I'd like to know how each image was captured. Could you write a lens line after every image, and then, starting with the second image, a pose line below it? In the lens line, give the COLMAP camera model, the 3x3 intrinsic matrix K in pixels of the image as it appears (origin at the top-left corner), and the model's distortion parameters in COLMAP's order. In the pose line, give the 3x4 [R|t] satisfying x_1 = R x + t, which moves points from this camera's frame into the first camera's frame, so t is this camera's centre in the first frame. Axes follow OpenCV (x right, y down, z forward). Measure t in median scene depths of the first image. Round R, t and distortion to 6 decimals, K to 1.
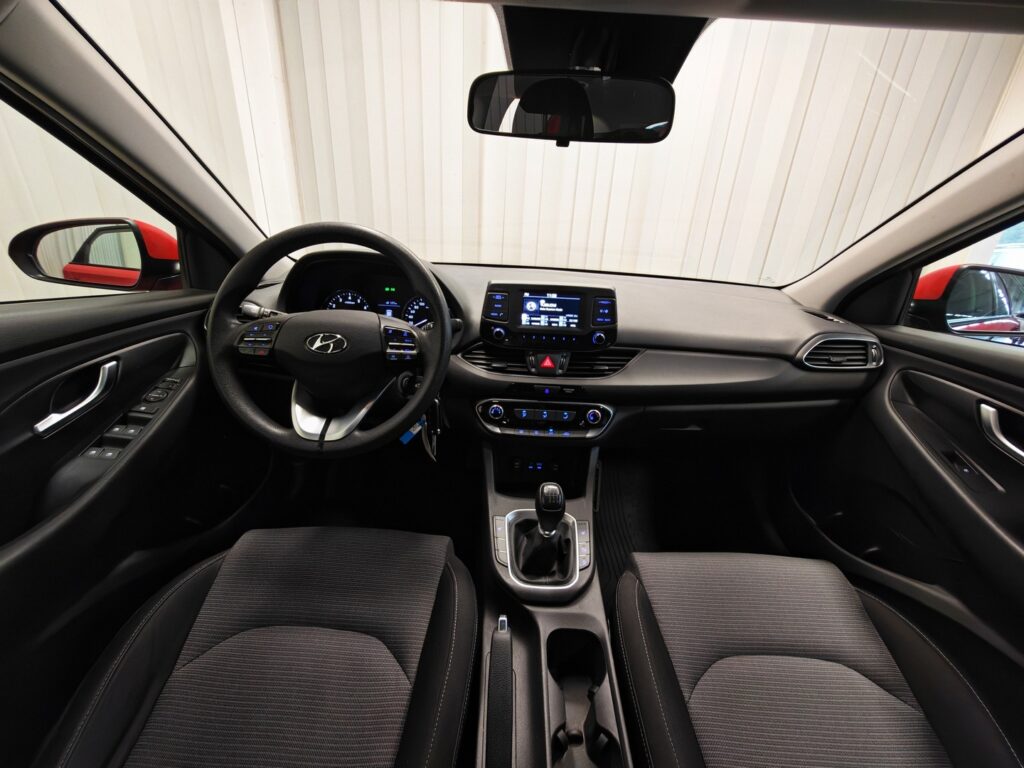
lens RADIAL K [[379.2, 0, 511.3], [0, 379.2, 391.1], [0, 0, 1]] dist [-0.008964, -0.000233]
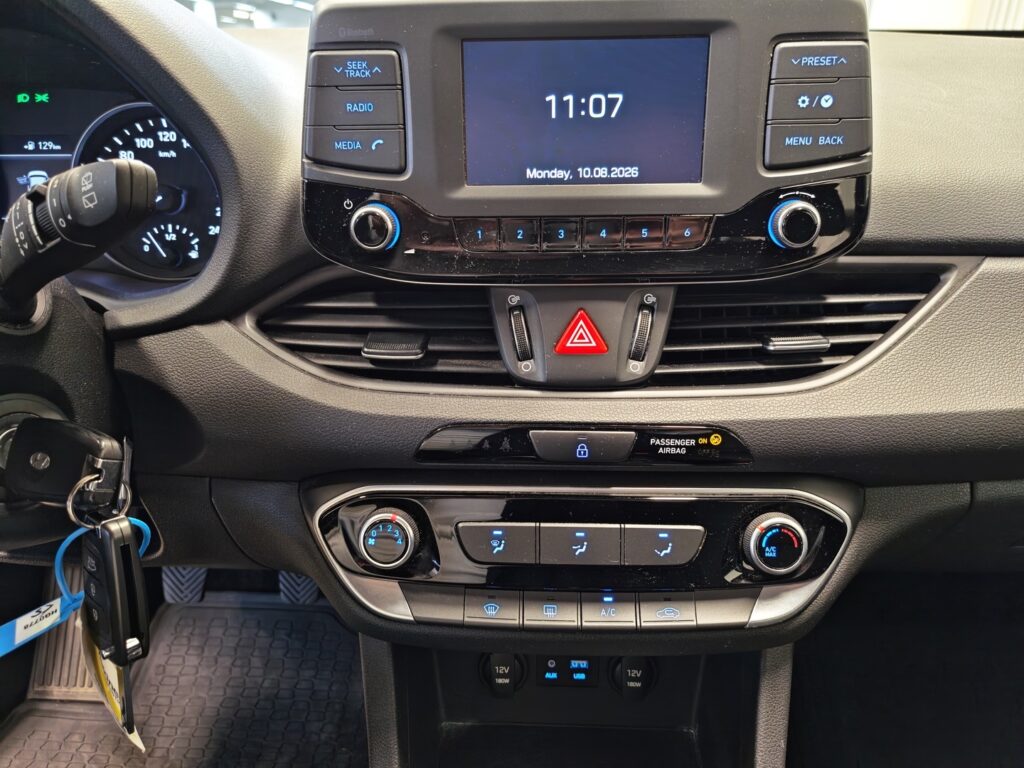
lens RADIAL K [[696.1, 0, 511.5], [0, 696.1, 385.1], [0, 0, 1]] dist [0.019588, -0.012614]
pose [[0.997313, -0.043672, -0.058826, 0.077782], [0.046358, 0.997907, 0.045091, -0.067252], [0.056733, -0.047697, 0.997249, 0.559983]]
